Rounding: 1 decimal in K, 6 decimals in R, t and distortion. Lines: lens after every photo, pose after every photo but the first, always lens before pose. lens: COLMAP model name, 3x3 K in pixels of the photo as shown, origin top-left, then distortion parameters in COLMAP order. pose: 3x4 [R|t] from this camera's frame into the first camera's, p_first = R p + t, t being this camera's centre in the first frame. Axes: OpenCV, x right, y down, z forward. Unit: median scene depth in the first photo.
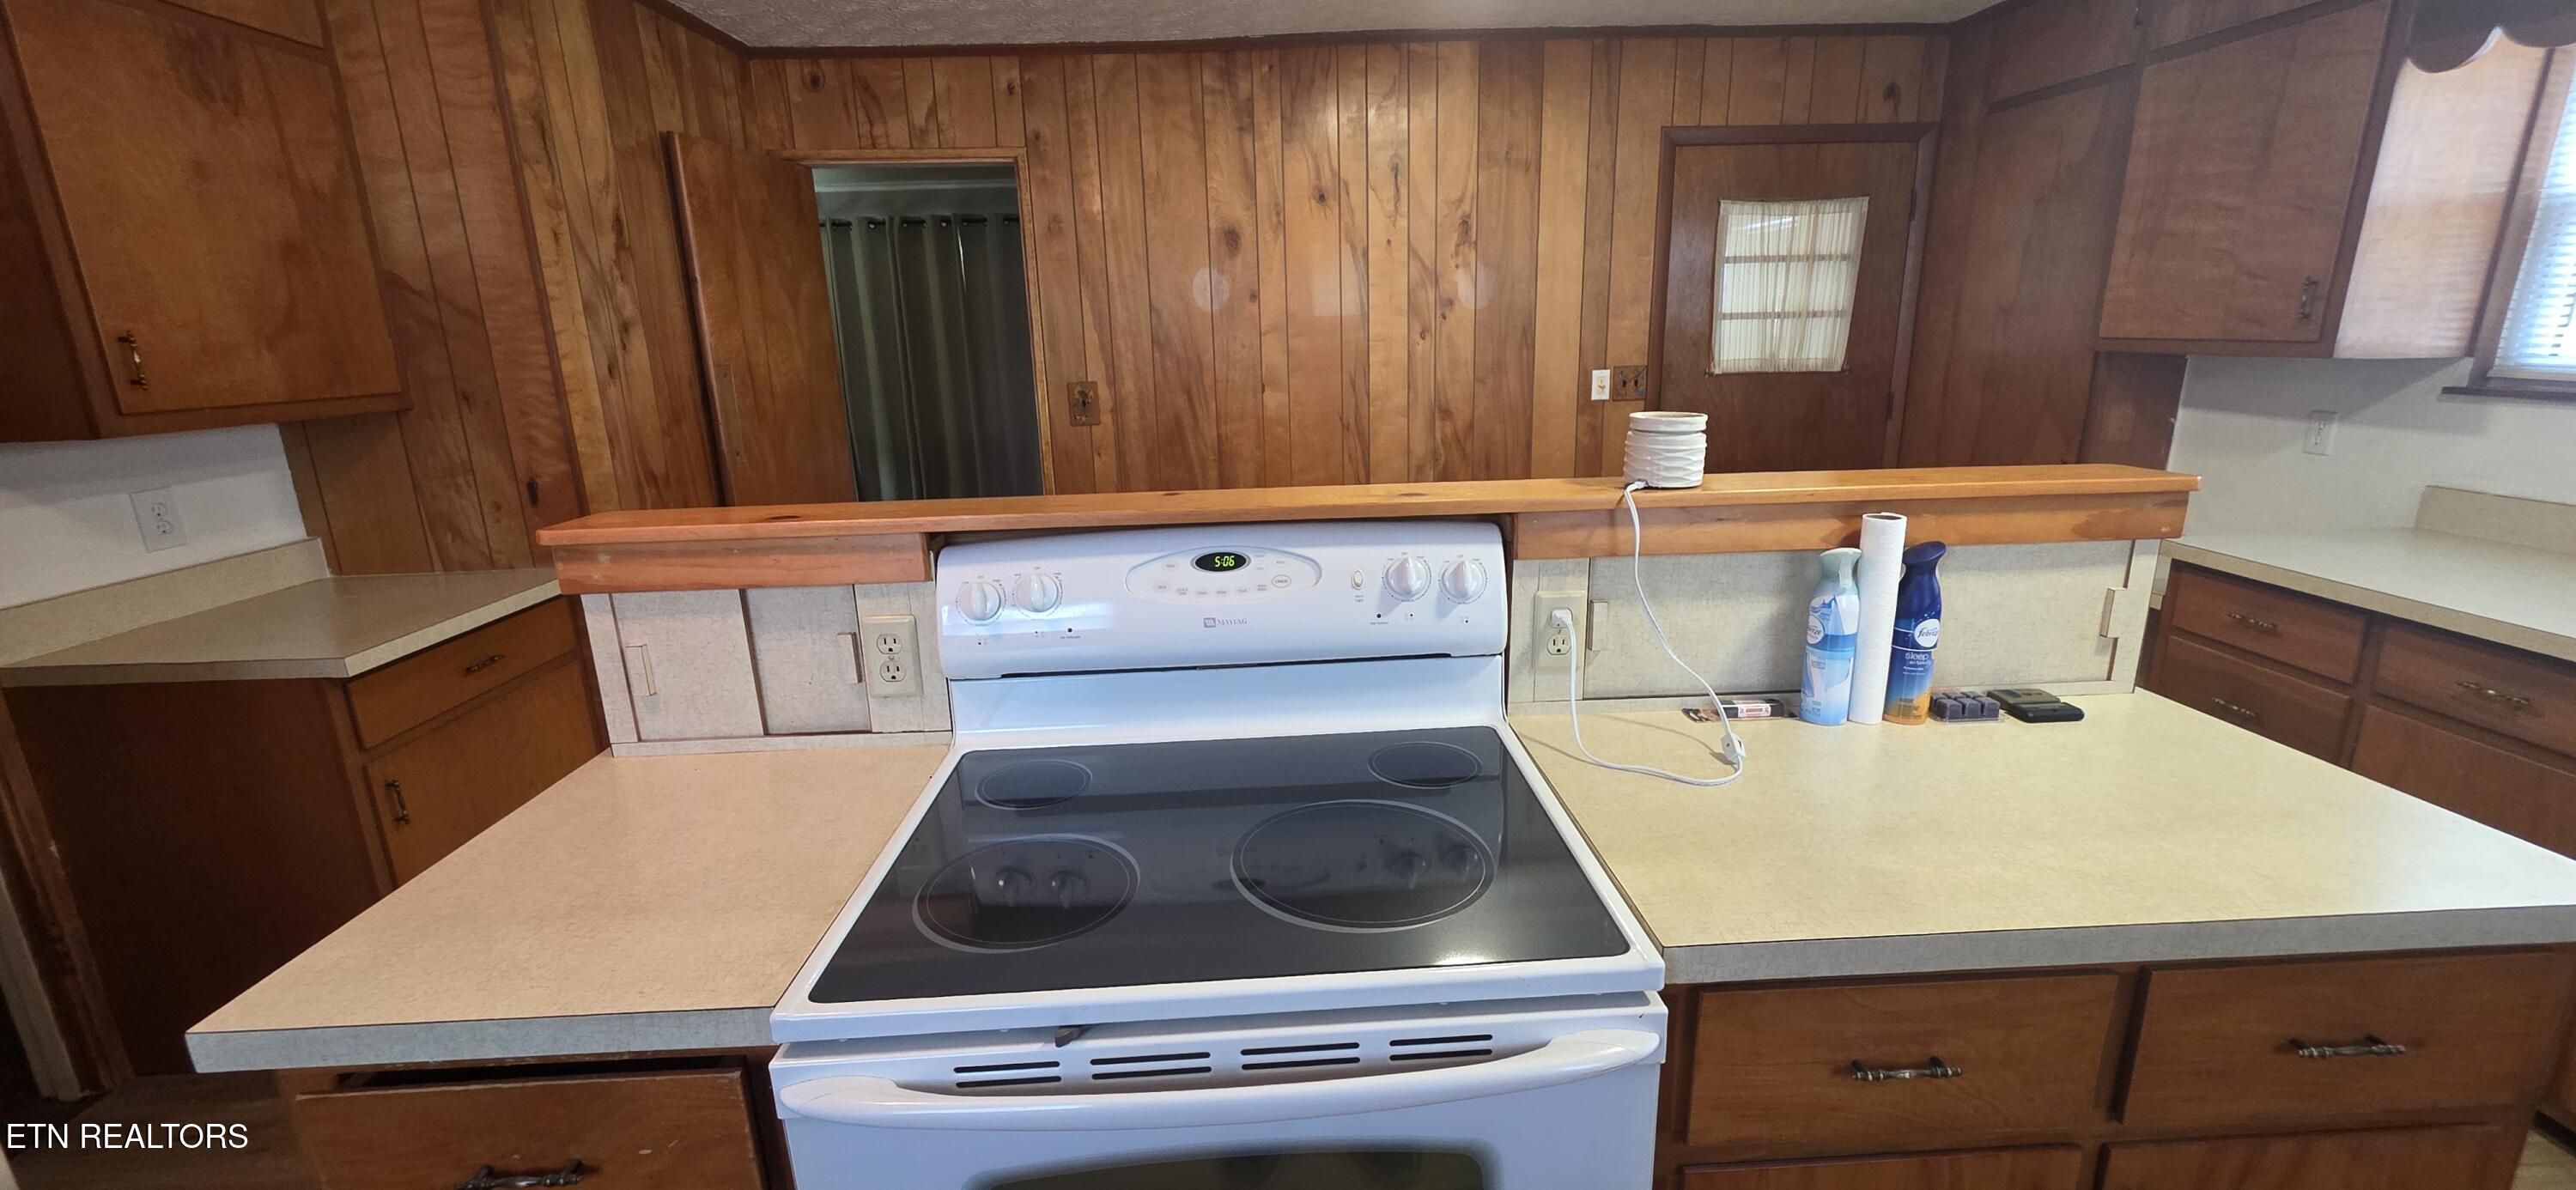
lens RADIAL K [[1031.9, 0, 1292.8], [0, 1031.9, 583.1], [0, 0, 1]] dist [-0.000435, -0.000085]
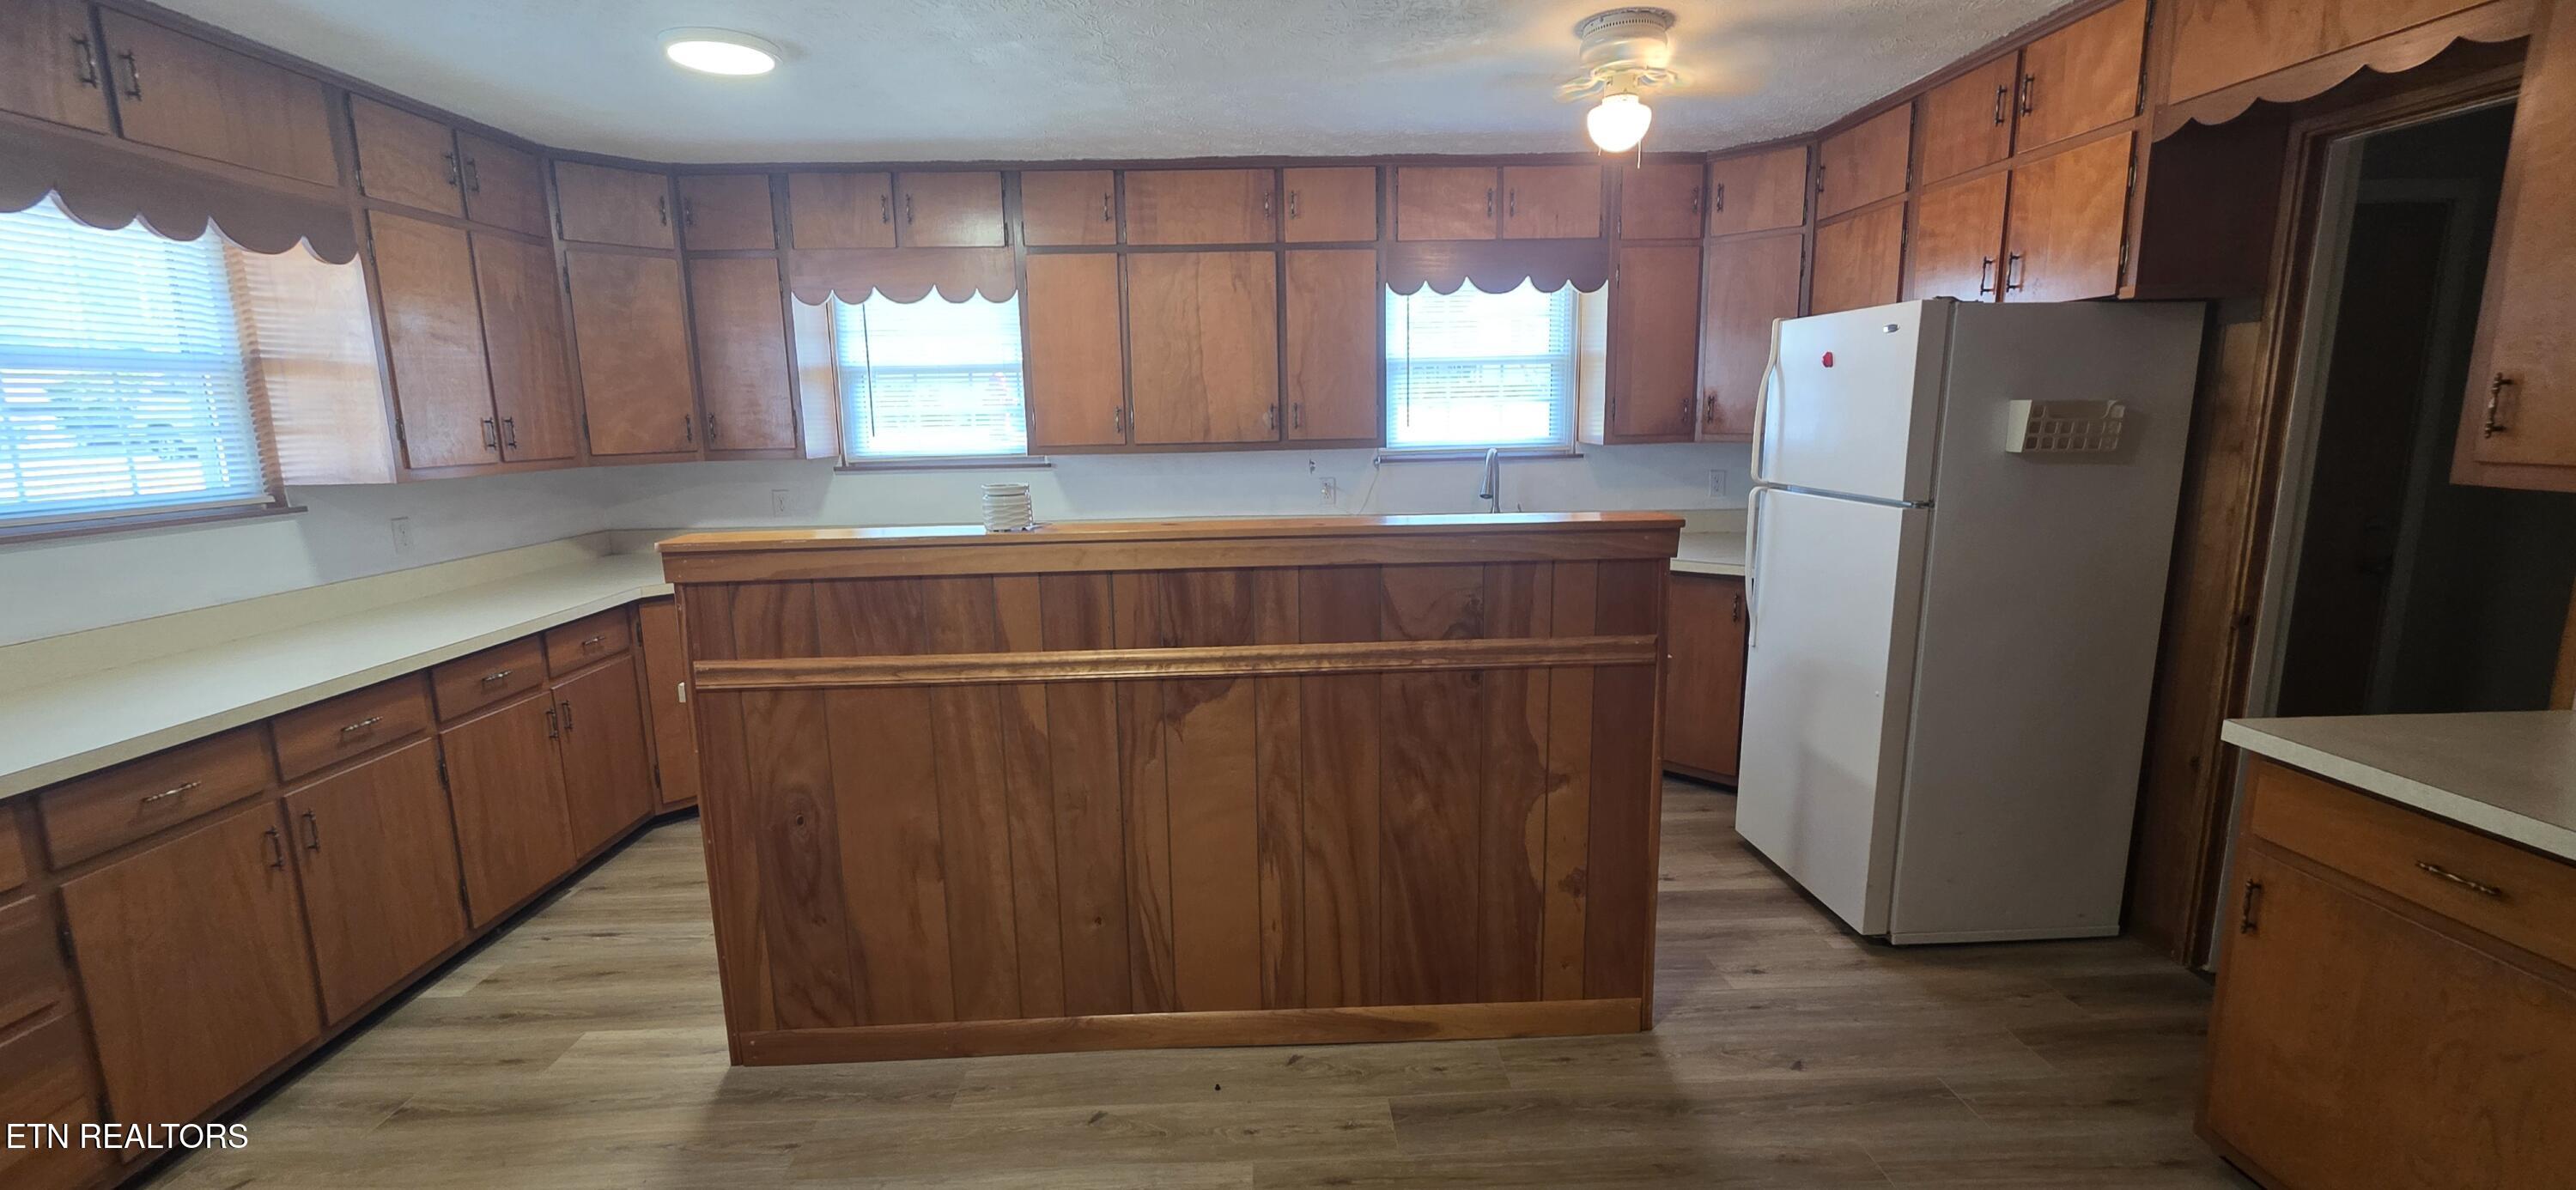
lens RADIAL K [[1031.9, 0, 1287.0], [0, 1031.9, 586.0], [0, 0, 1]] dist [-0.000435, -0.000085]
pose [[-0.998985, 0.041179, 0.018266, -0.050269], [0.045048, 0.912395, 0.406824, -0.340490], [0.000086, 0.407233, -0.913324, 1.320530]]
